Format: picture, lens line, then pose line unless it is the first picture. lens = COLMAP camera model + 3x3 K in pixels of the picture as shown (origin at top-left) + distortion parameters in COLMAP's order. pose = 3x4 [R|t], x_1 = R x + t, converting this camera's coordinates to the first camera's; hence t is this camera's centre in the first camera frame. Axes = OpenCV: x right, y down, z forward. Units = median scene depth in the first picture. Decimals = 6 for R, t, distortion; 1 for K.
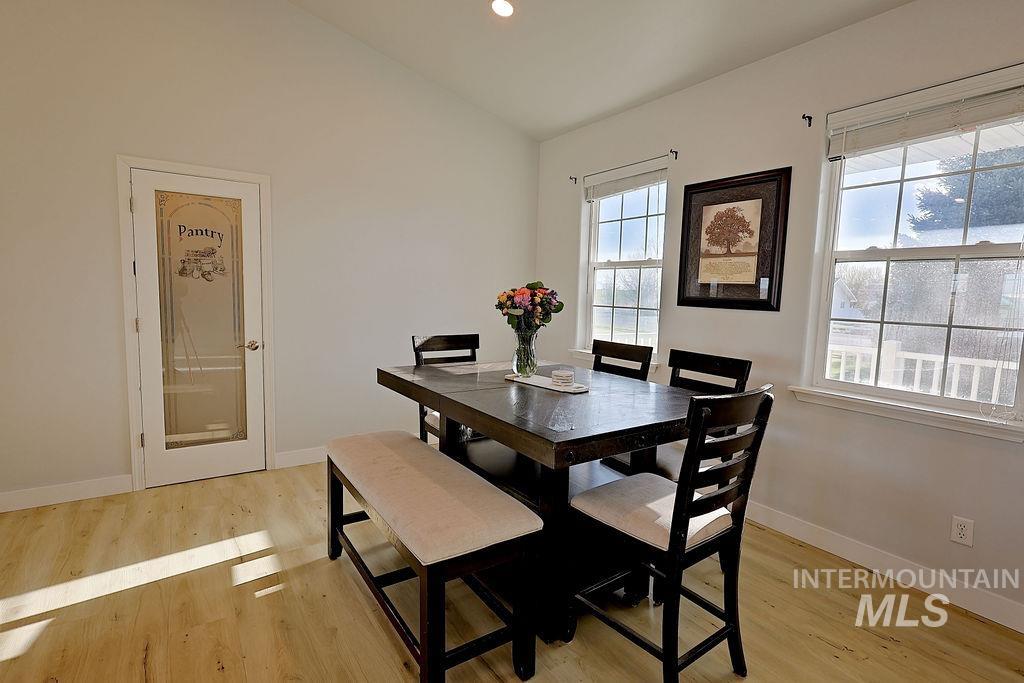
lens RADIAL K [[508.0, 0, 512.0], [0, 508.0, 341.5], [0, 0, 1]] dist [-0.000135, 0.000263]
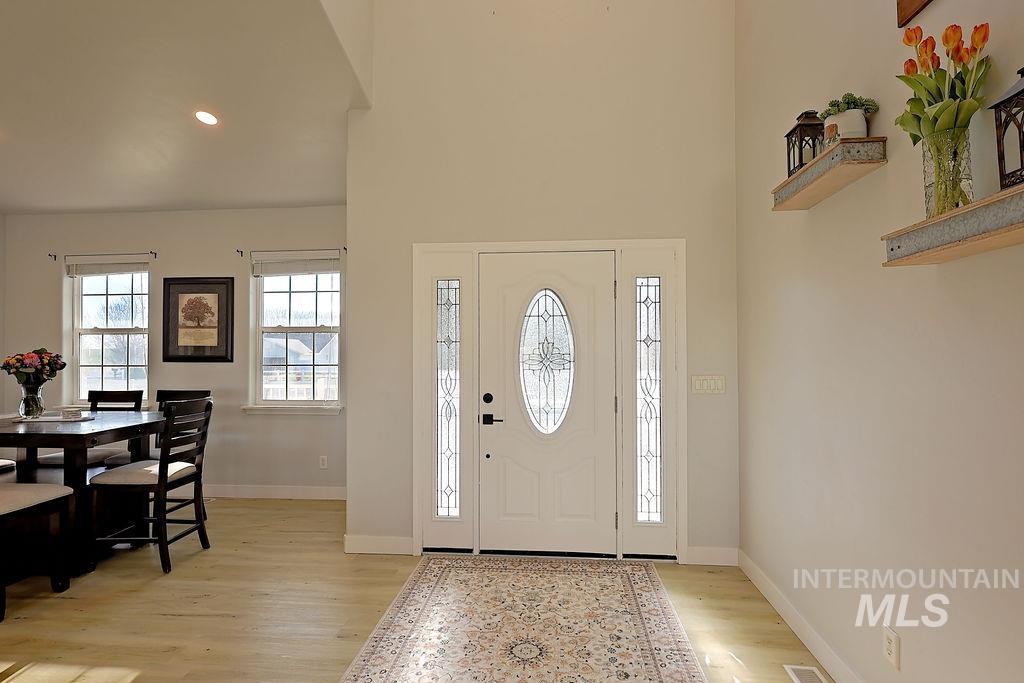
lens RADIAL K [[508.0, 0, 512.0], [0, 508.0, 341.5], [0, 0, 1]] dist [-0.000135, 0.000263]
pose [[0.620168, -0.013836, 0.784347, -0.194585], [0.099191, 0.993203, -0.060908, 0.060907], [-0.778173, 0.115574, 0.617325, -0.693095]]
